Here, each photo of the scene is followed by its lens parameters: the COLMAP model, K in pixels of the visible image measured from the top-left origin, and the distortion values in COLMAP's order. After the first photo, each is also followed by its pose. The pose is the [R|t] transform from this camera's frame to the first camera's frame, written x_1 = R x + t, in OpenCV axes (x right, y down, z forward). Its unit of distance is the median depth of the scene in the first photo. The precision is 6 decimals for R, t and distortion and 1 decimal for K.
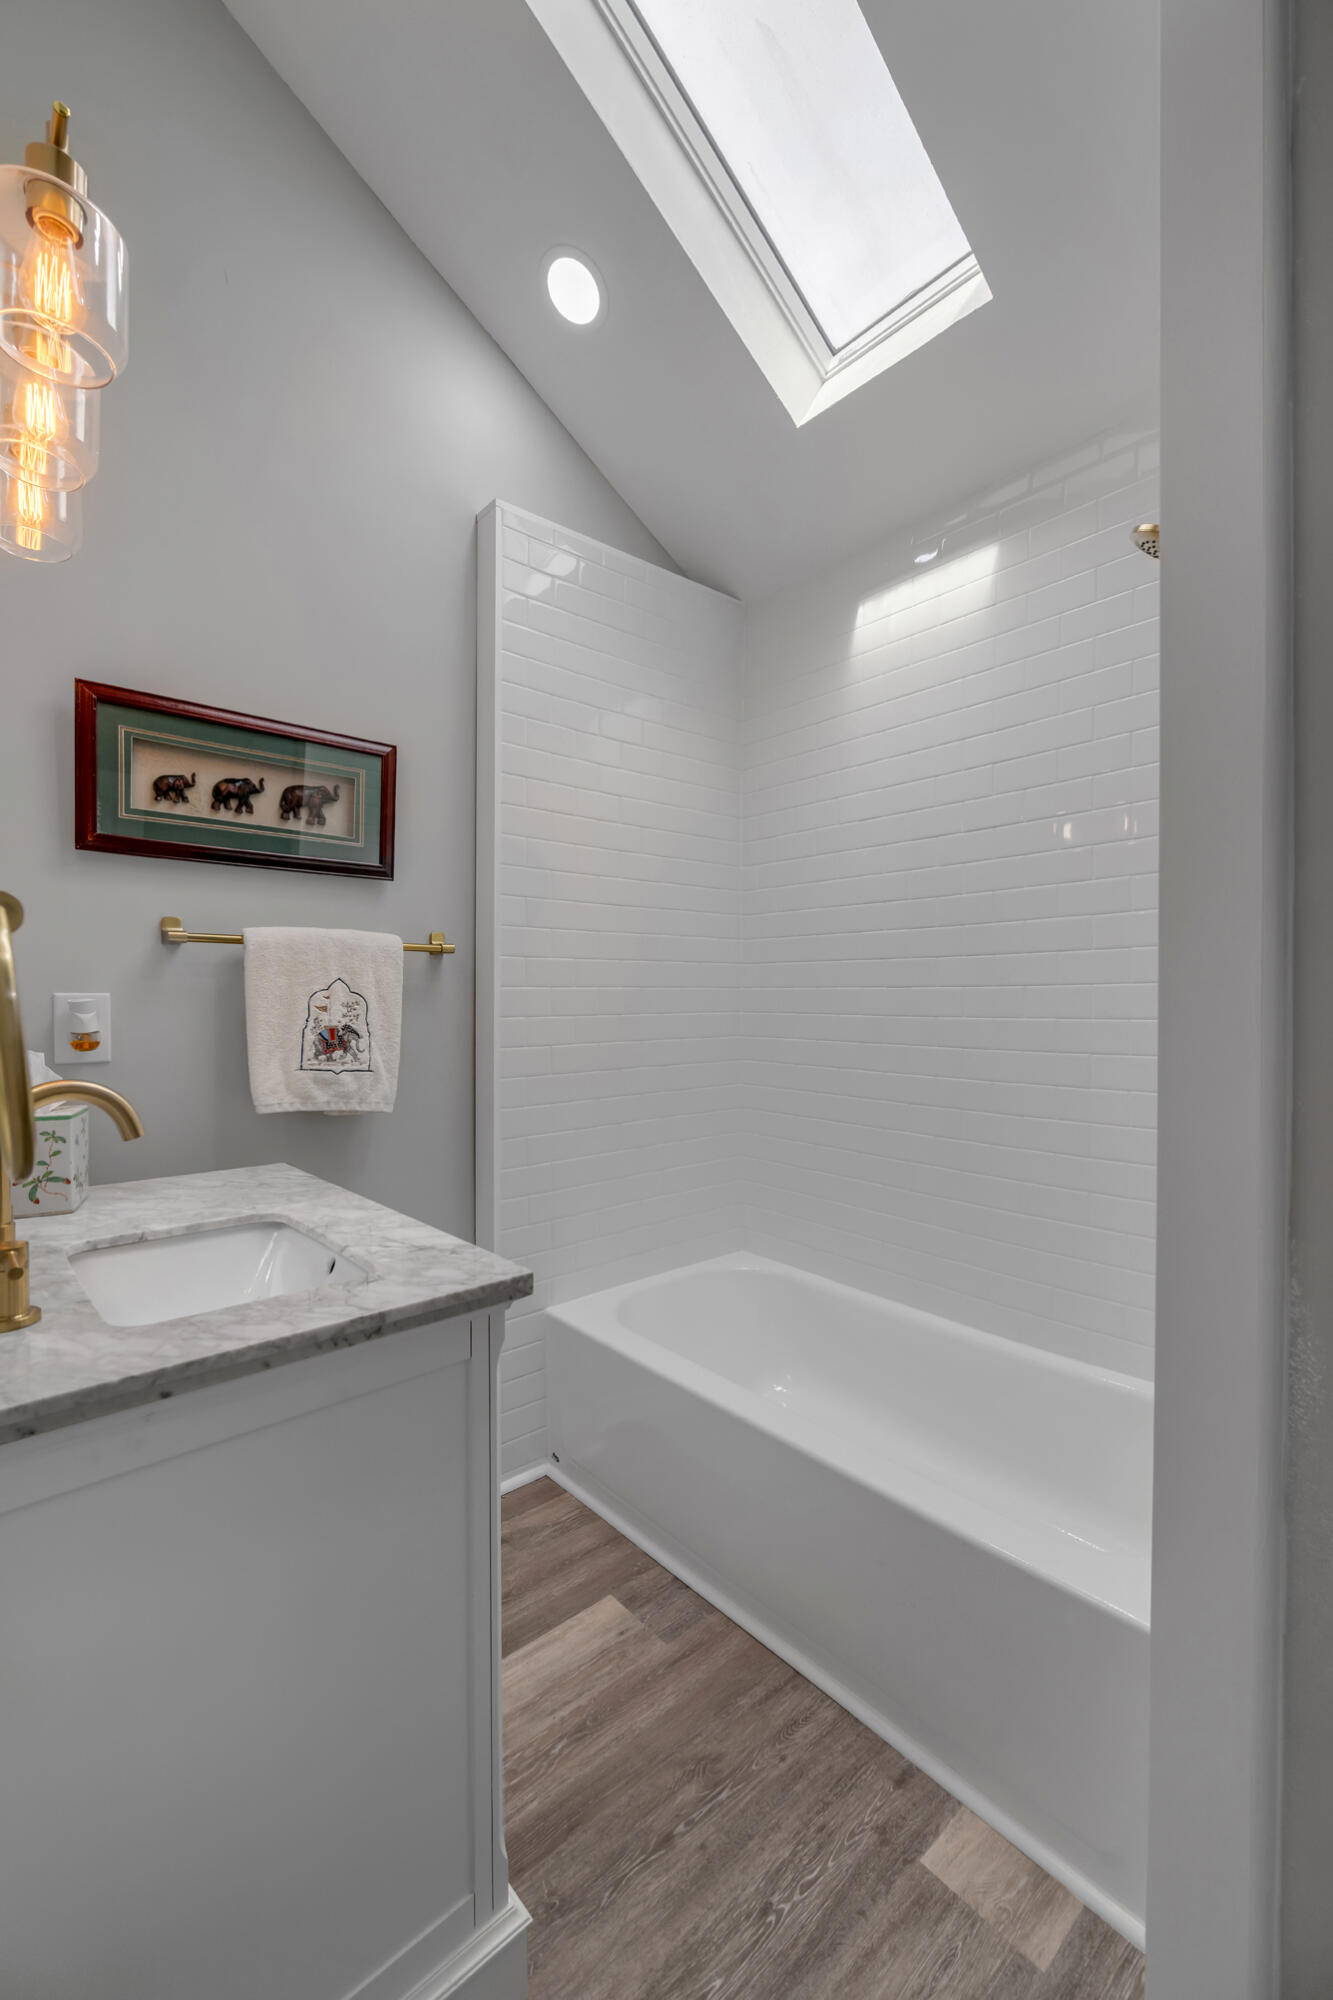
lens RADIAL K [[793.4, 0, 666.5], [0, 793.4, 1000.0], [0, 0, 1]] dist [-0.000799, -0.000011]
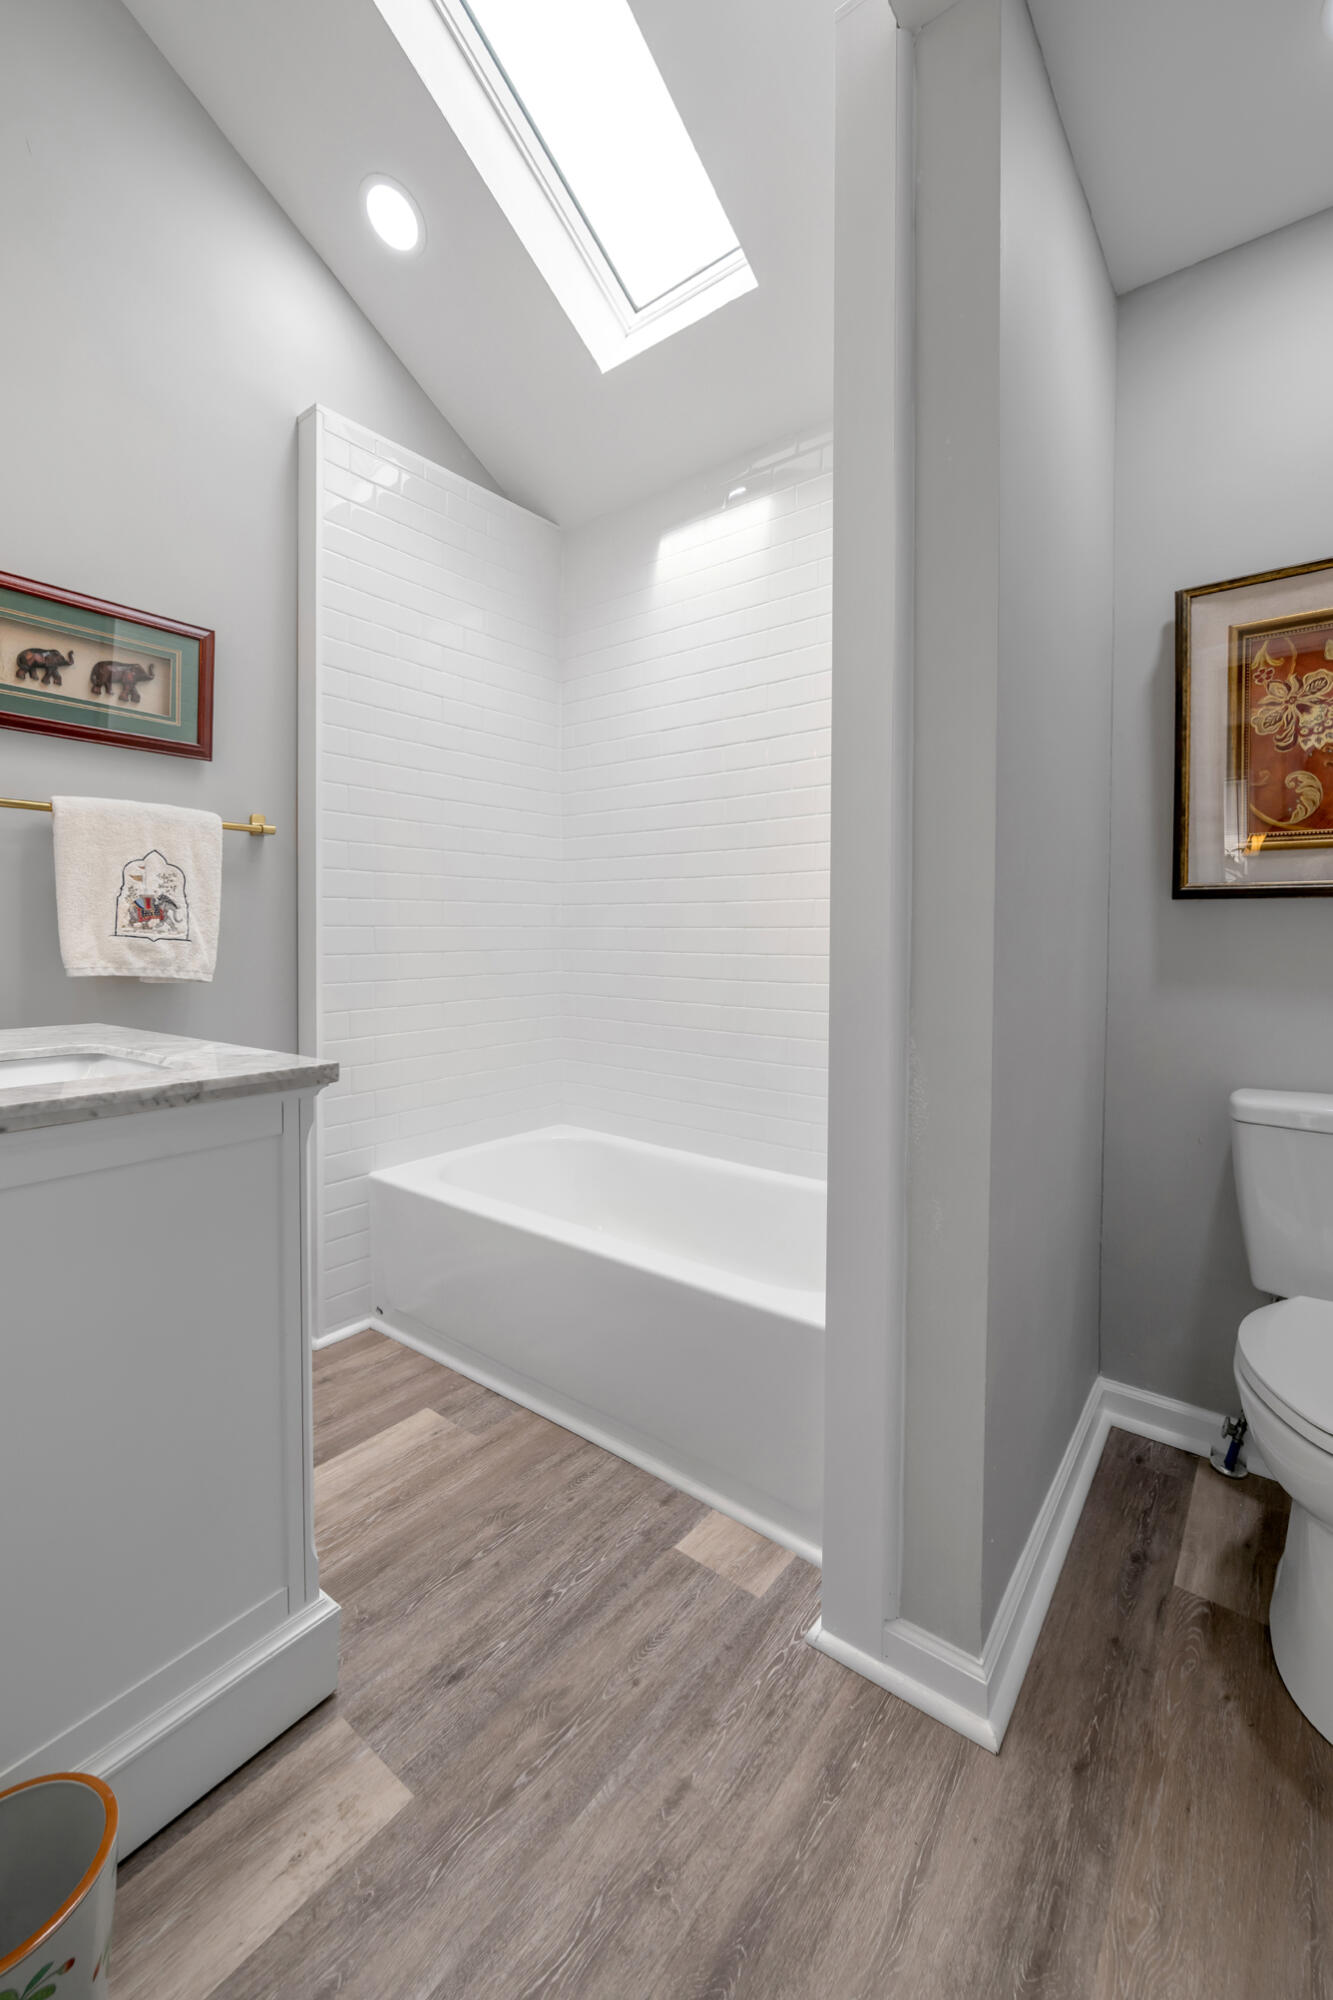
lens RADIAL K [[790.2, 0, 665.1], [0, 790.2, 942.6], [0, 0, 1]] dist [-0.001497, -0.000218]
pose [[0.982735, -0.001413, 0.185015, 0.053568], [-0.000256, 0.999960, 0.008995, 0.087245], [-0.185020, -0.008887, 0.982695, -0.144663]]
